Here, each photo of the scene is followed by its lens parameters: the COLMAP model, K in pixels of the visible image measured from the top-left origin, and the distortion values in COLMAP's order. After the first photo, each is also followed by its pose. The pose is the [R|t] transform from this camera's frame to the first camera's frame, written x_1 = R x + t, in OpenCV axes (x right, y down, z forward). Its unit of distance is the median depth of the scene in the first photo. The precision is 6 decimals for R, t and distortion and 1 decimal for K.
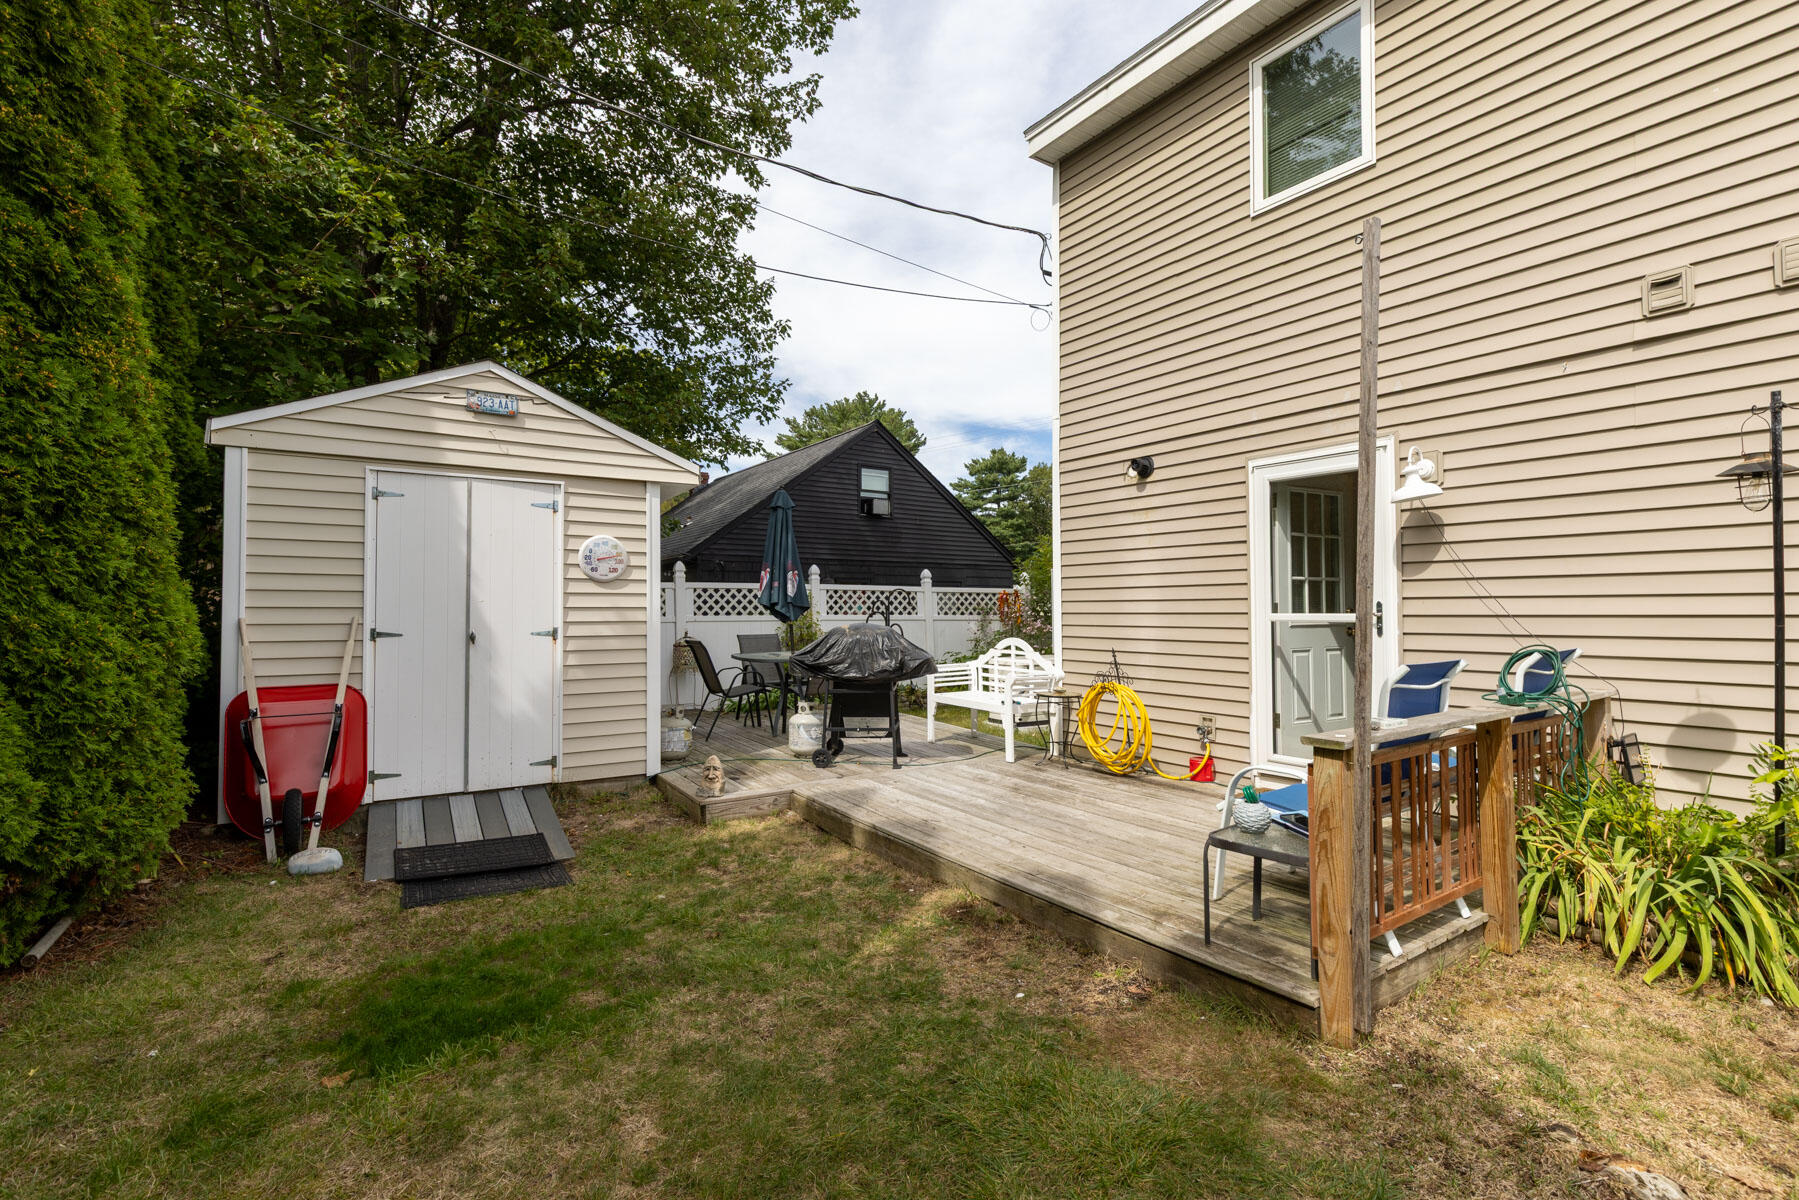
lens RADIAL K [[815.8, 0, 908.5], [0, 815.8, 592.6], [0, 0, 1]] dist [0.007210, -0.000166]
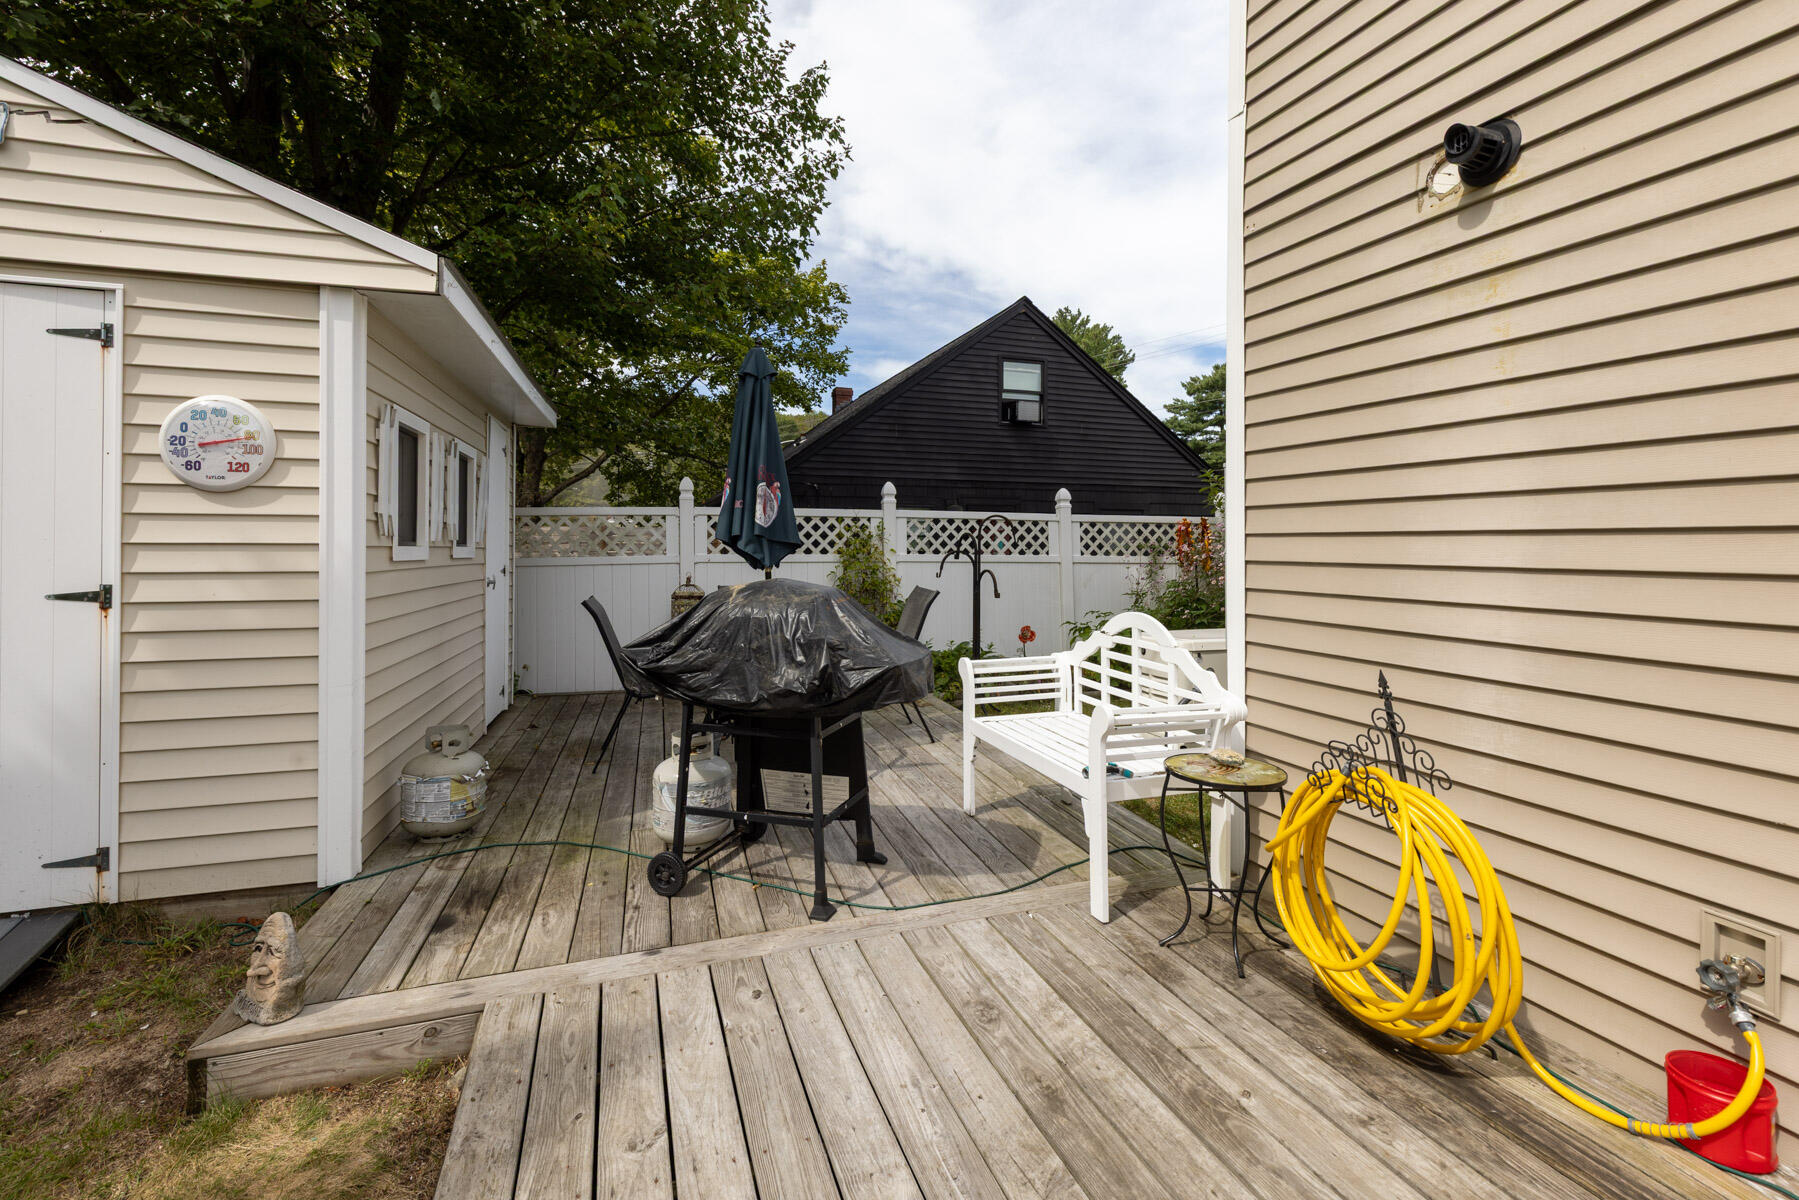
lens RADIAL K [[826.0, 0, 900.5], [0, 826.0, 544.6], [0, 0, 1]] dist [0.009120, -0.000948]
pose [[0.965155, 0.005576, -0.261620, 0.141131], [-0.000031, 0.999775, 0.021195, 0.007654], [0.261679, -0.020448, 0.964938, 0.590705]]
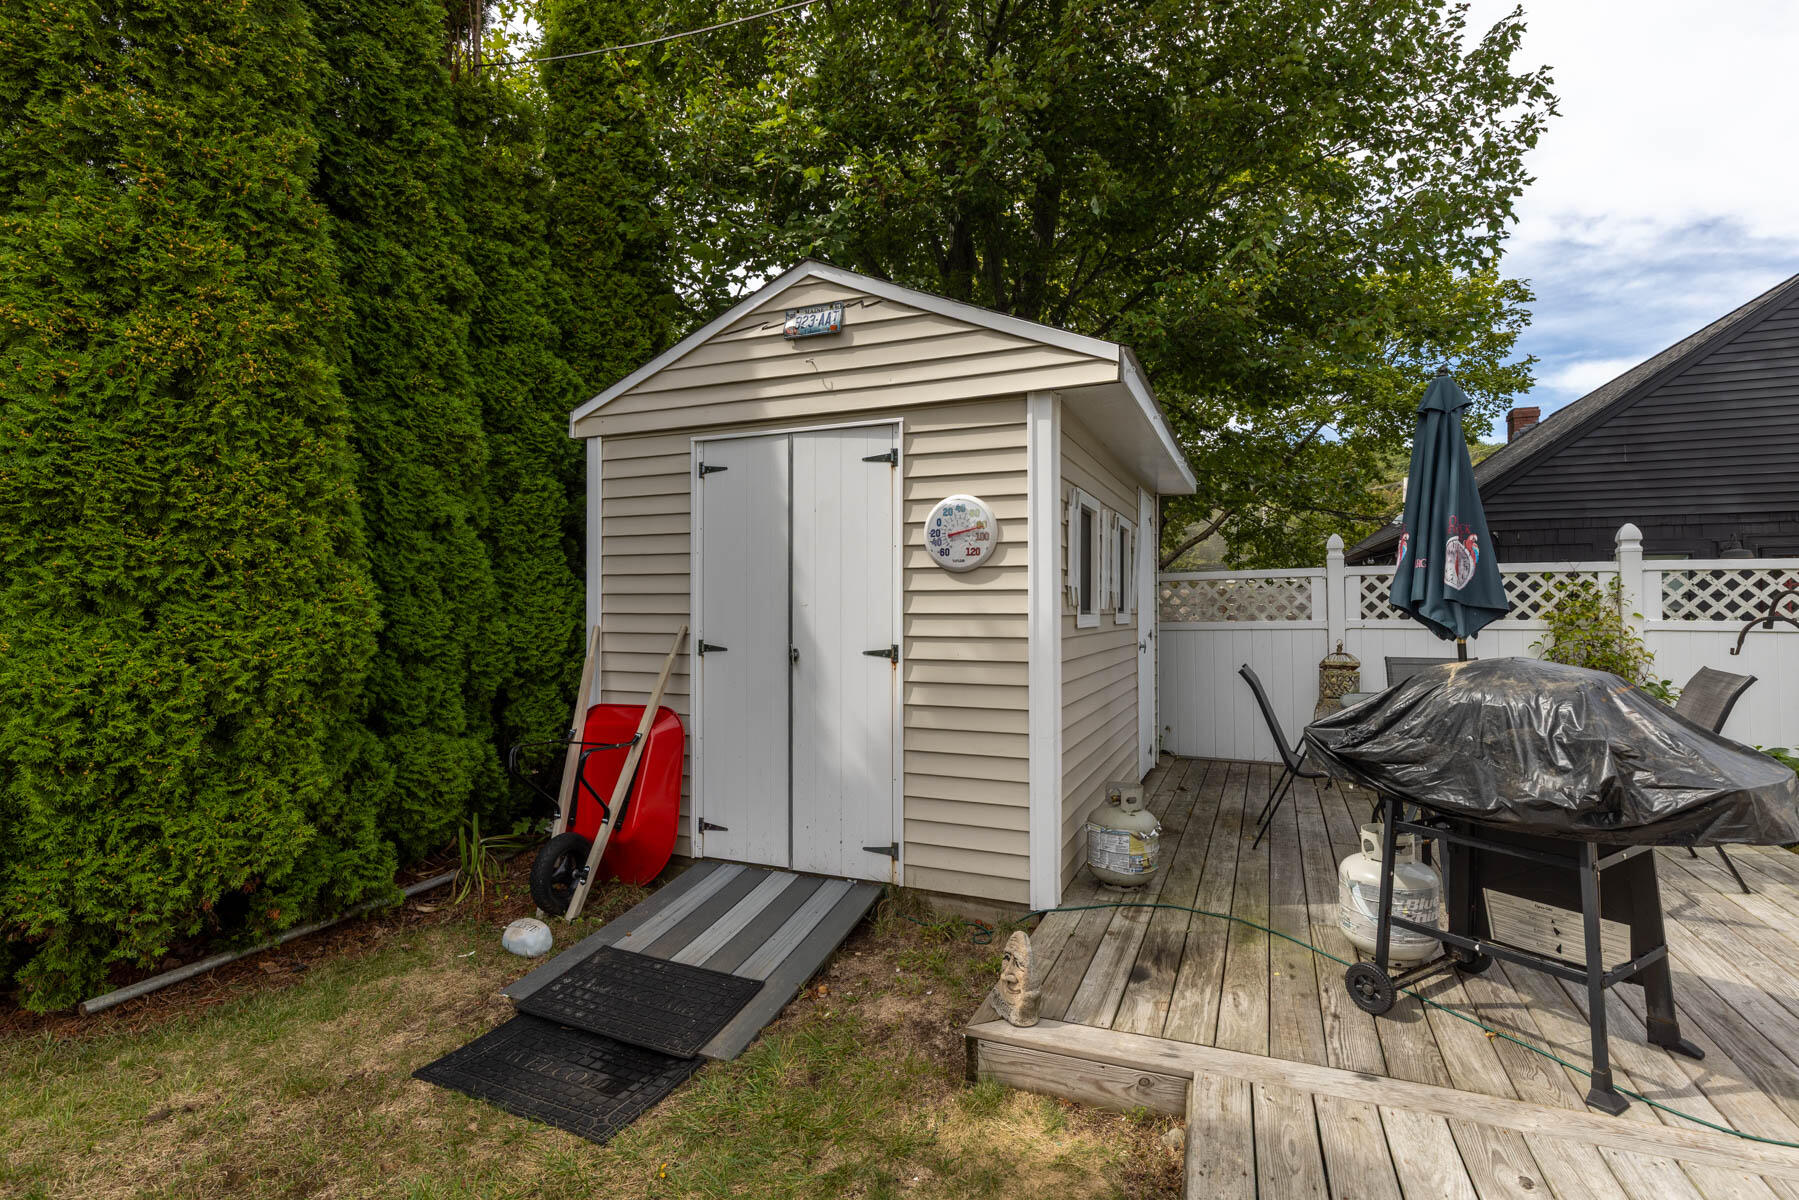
lens RADIAL K [[824.2, 0, 899.5], [0, 824.2, 600.0], [0, 0, 1]] dist [0.006282, -0.000462]
pose [[0.568057, -0.003204, -0.822983, 0.098588], [0.019430, 0.999766, 0.009519, 0.000890], [0.822760, -0.021397, 0.567987, 0.578904]]
